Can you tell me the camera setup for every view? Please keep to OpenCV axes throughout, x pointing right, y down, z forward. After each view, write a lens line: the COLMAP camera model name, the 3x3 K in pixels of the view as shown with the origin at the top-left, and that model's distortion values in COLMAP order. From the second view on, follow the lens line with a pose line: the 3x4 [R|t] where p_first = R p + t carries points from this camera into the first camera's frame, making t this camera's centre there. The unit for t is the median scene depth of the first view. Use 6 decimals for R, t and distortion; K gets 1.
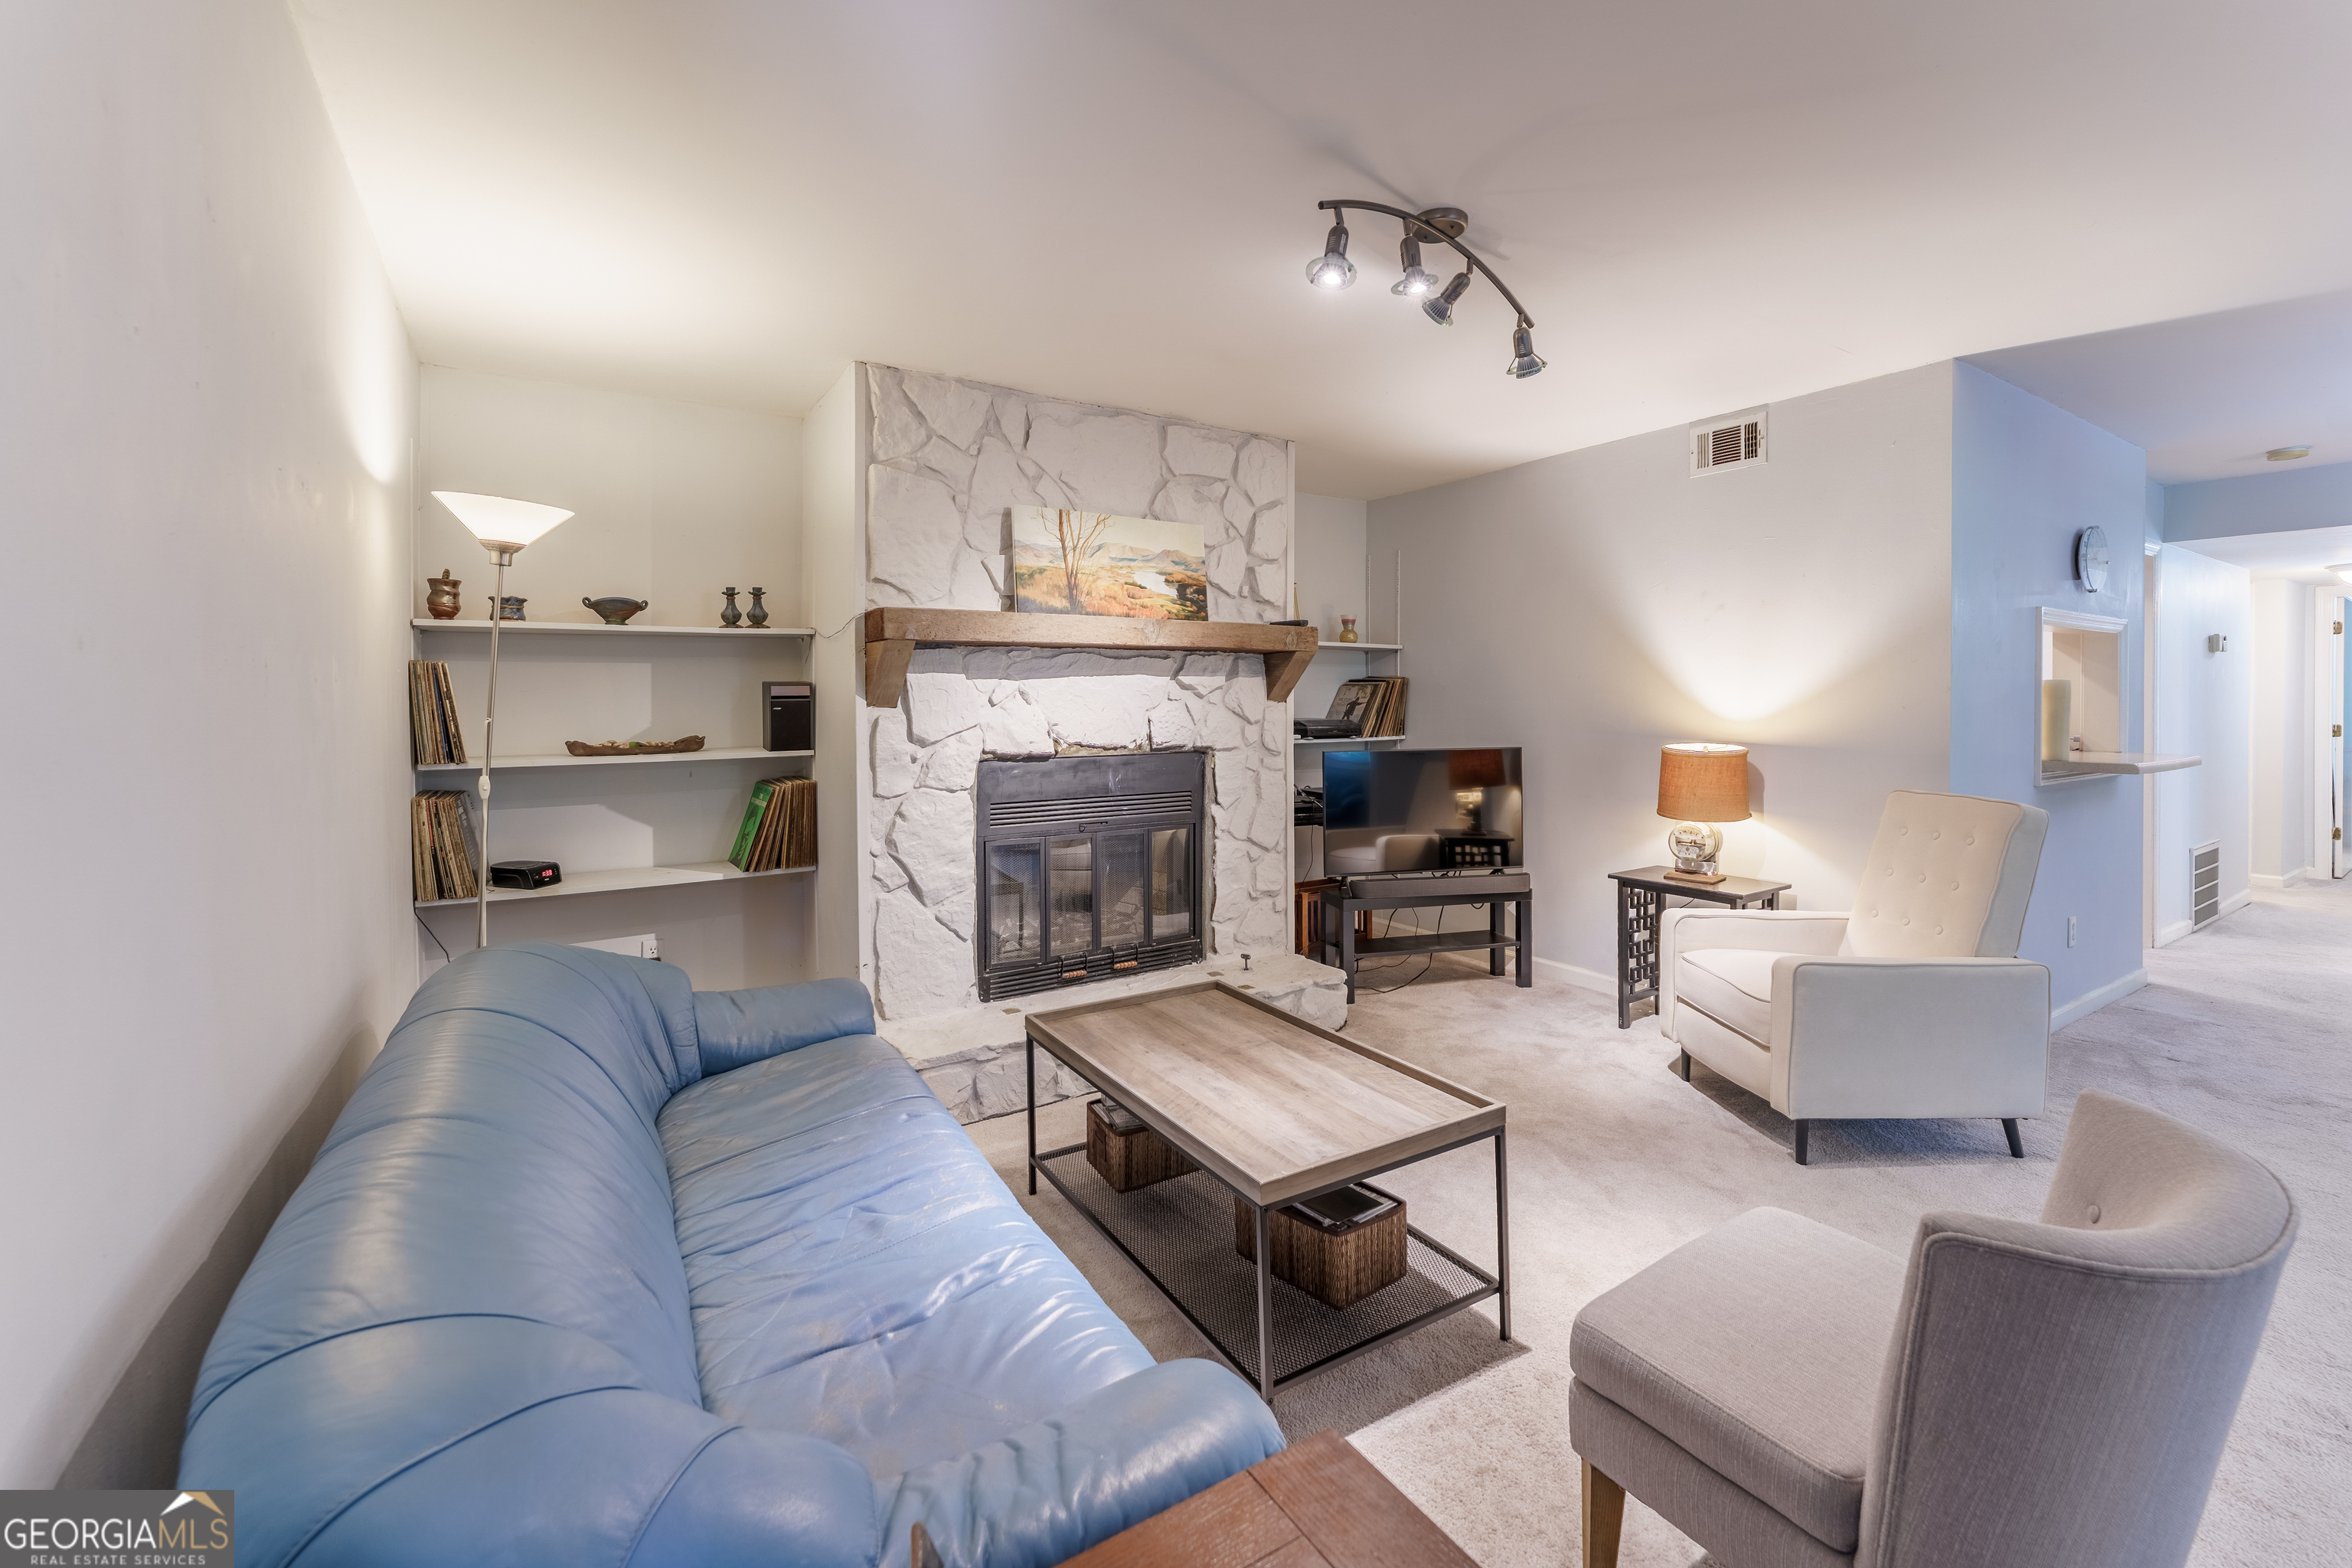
lens RADIAL K [[971.8, 0, 1182.3], [0, 971.8, 706.7], [0, 0, 1]] dist [-0.000331, -0.000220]
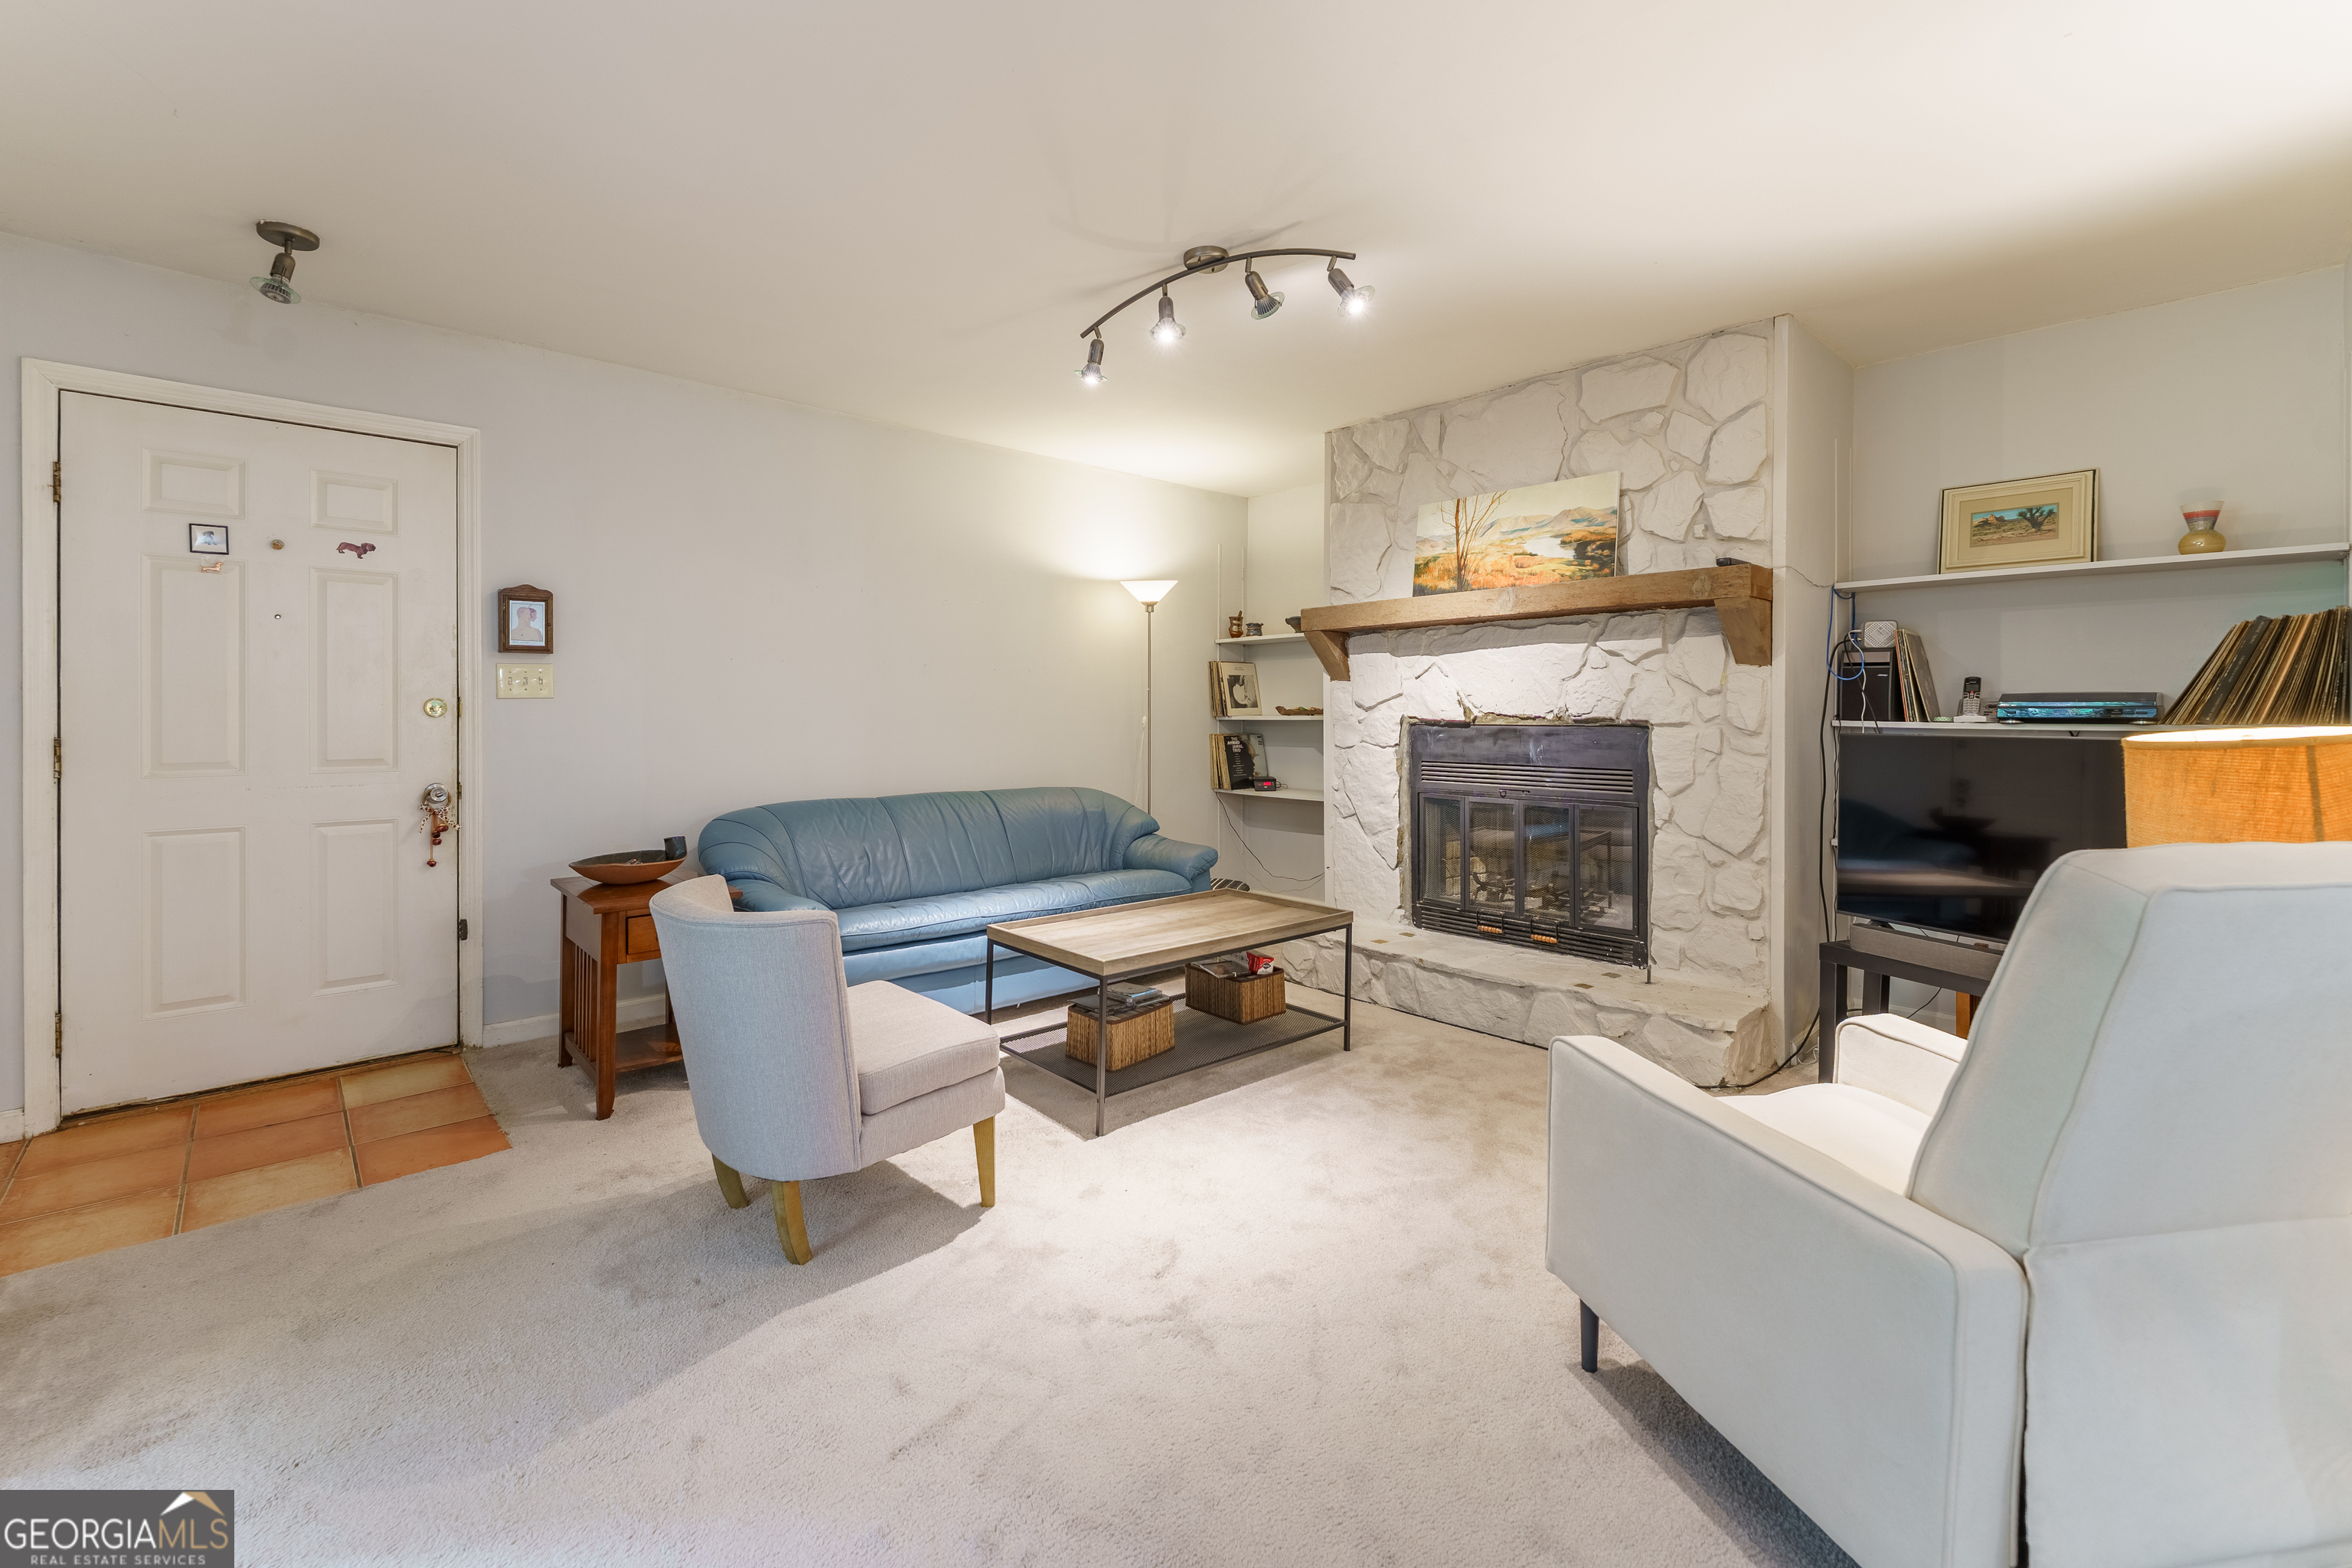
lens RADIAL K [[996.5, 0, 1147.1], [0, 996.5, 714.5], [0, 0, 1]] dist [0.002340, 0.000268]
pose [[0.155767, 0.008507, -0.987757, 0.880627], [-0.005331, 0.999956, 0.007772, 0.032753], [0.987779, 0.004056, 0.155805, 0.444727]]
